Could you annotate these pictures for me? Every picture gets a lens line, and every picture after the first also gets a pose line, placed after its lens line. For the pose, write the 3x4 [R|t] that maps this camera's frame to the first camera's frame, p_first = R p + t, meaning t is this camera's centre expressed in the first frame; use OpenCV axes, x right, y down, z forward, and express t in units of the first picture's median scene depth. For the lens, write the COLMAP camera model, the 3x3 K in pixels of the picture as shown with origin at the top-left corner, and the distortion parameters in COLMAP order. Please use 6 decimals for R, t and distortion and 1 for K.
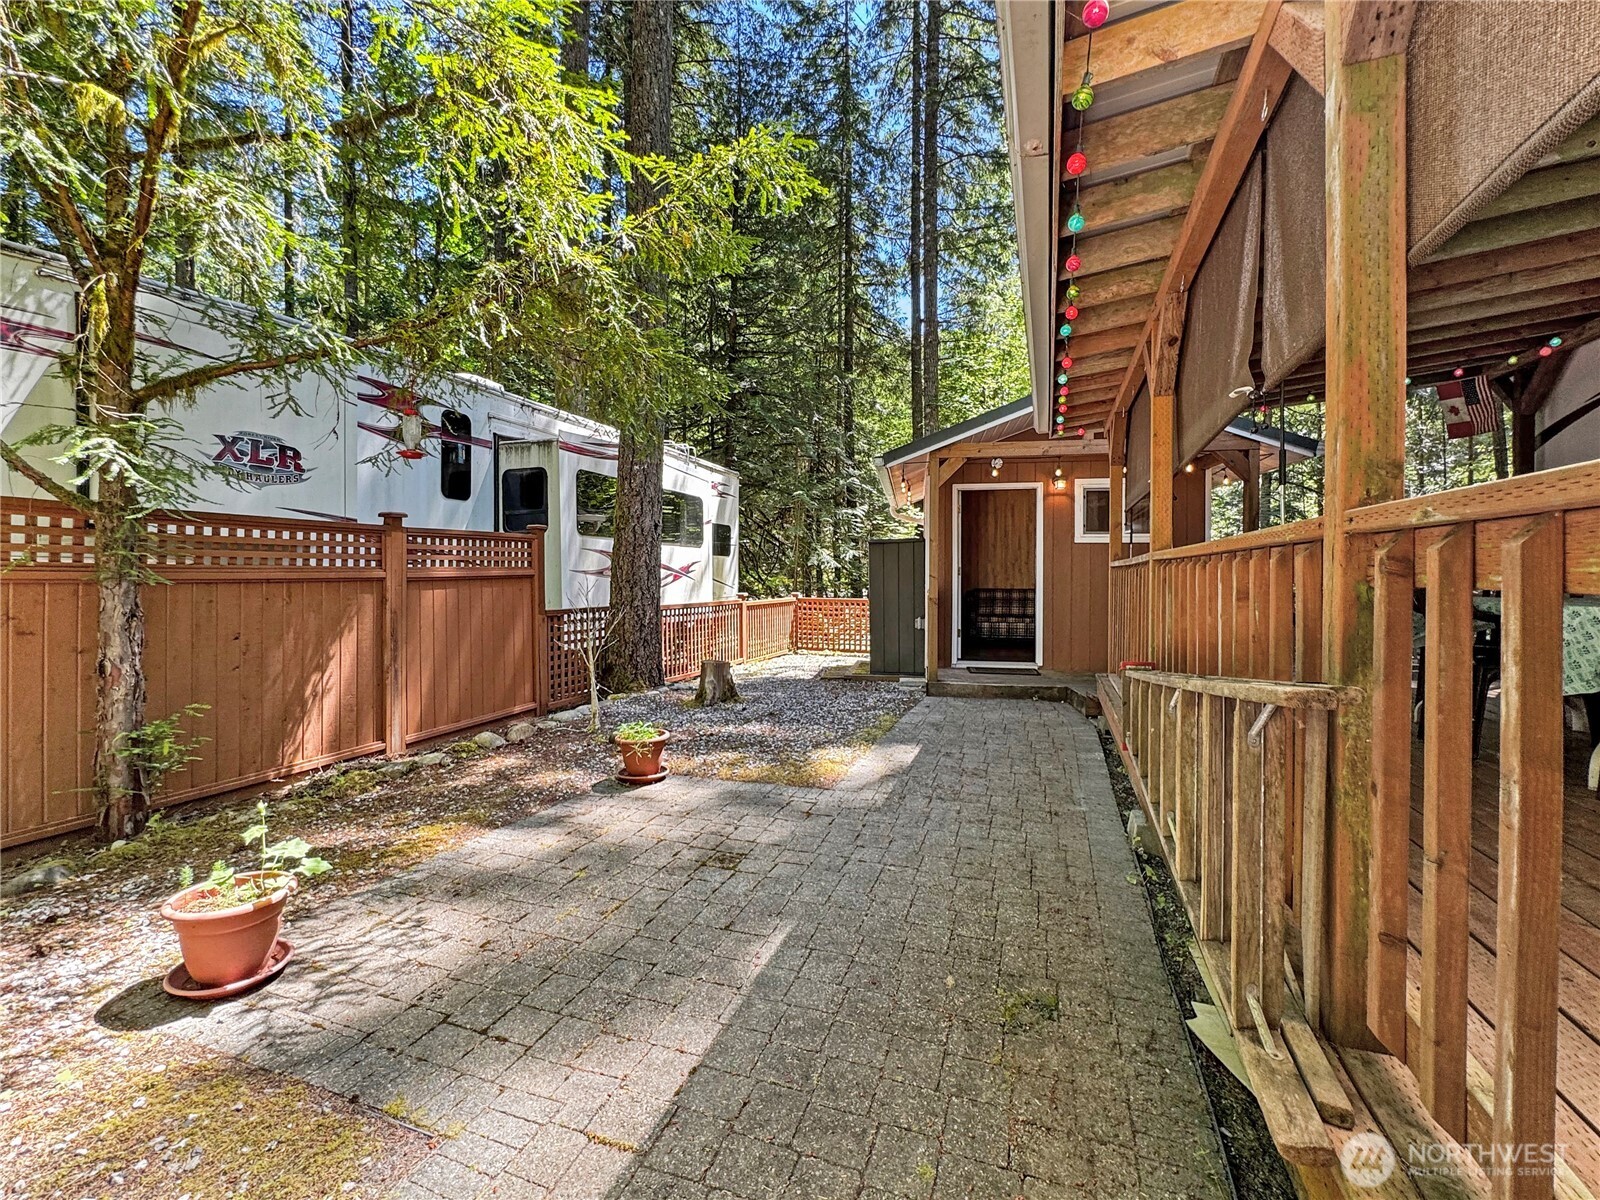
lens RADIAL K [[702.6, 0, 798.2], [0, 702.6, 574.1], [0, 0, 1]] dist [-0.002817, -0.000079]
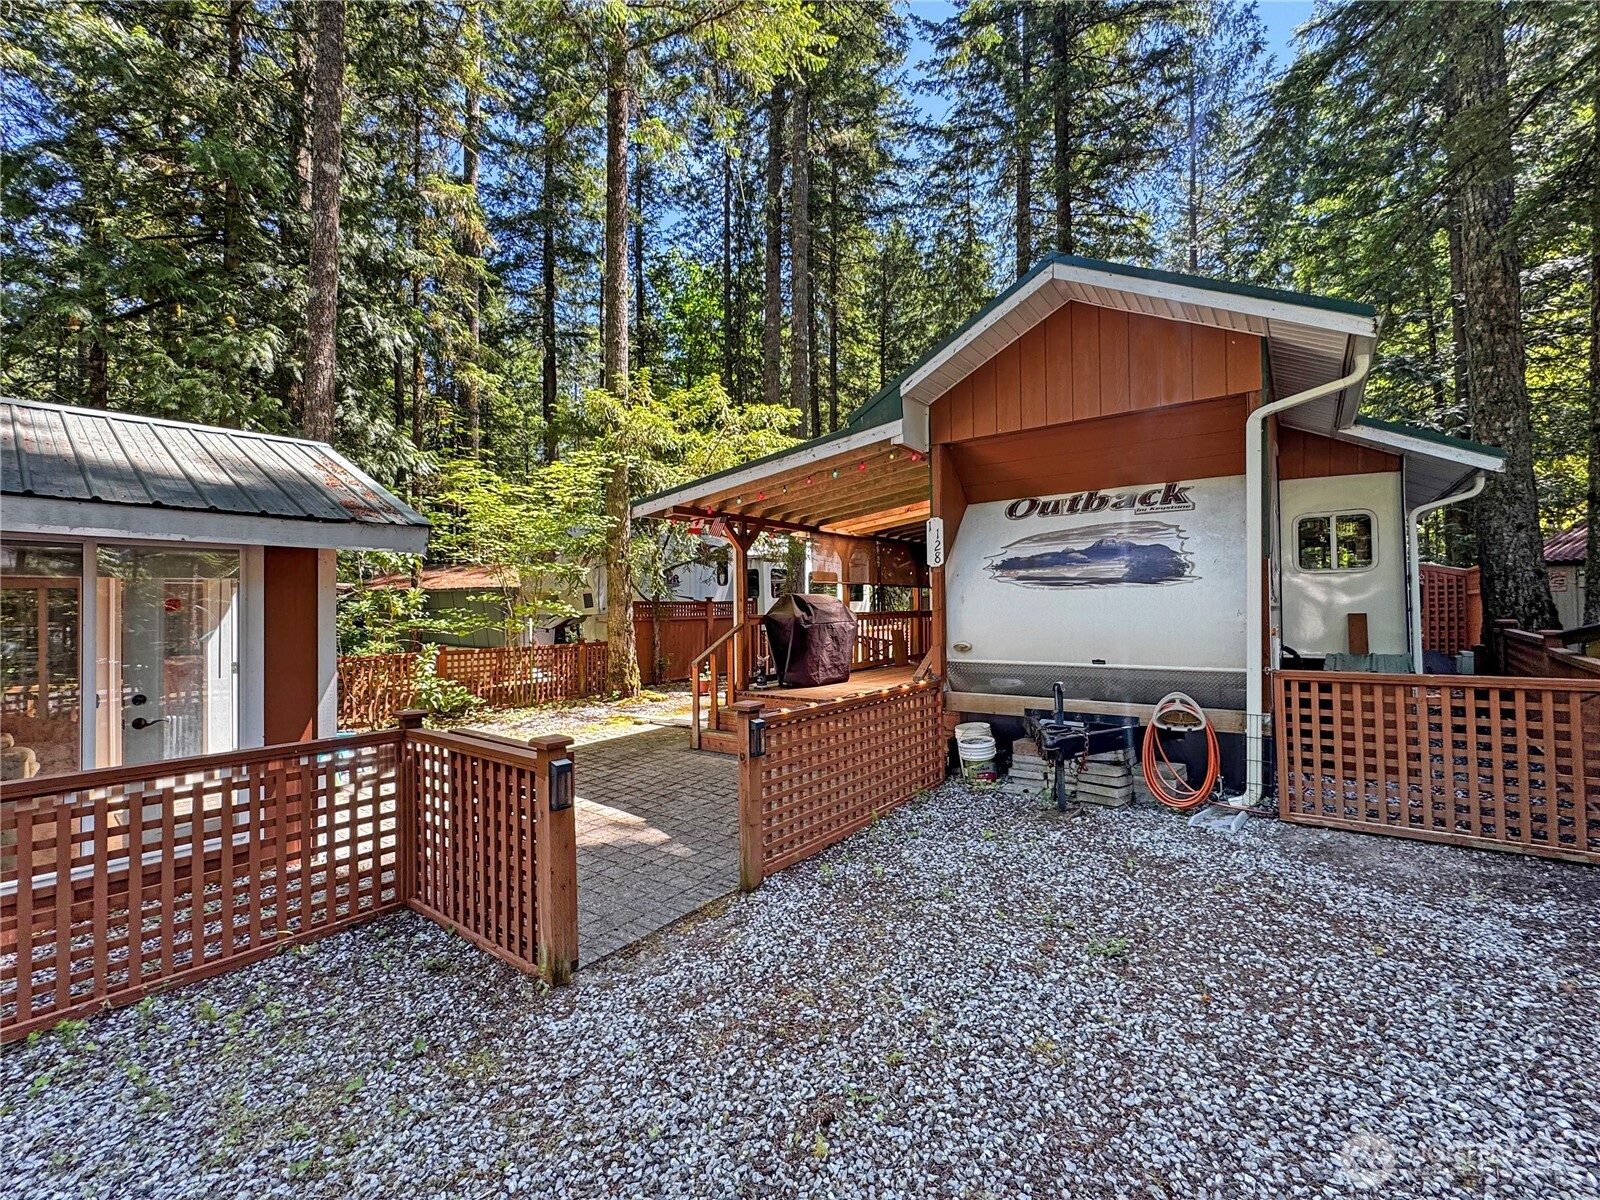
lens RADIAL K [[678.0, 0, 795.1], [0, 678.0, 597.7], [0, 0, 1]] dist [-0.004011, 0.000168]
pose [[0.955493, -0.018760, -0.294416, 0.466322], [0.014469, 0.999755, -0.016746, -0.024490], [0.294658, 0.011741, 0.955531, -1.238386]]
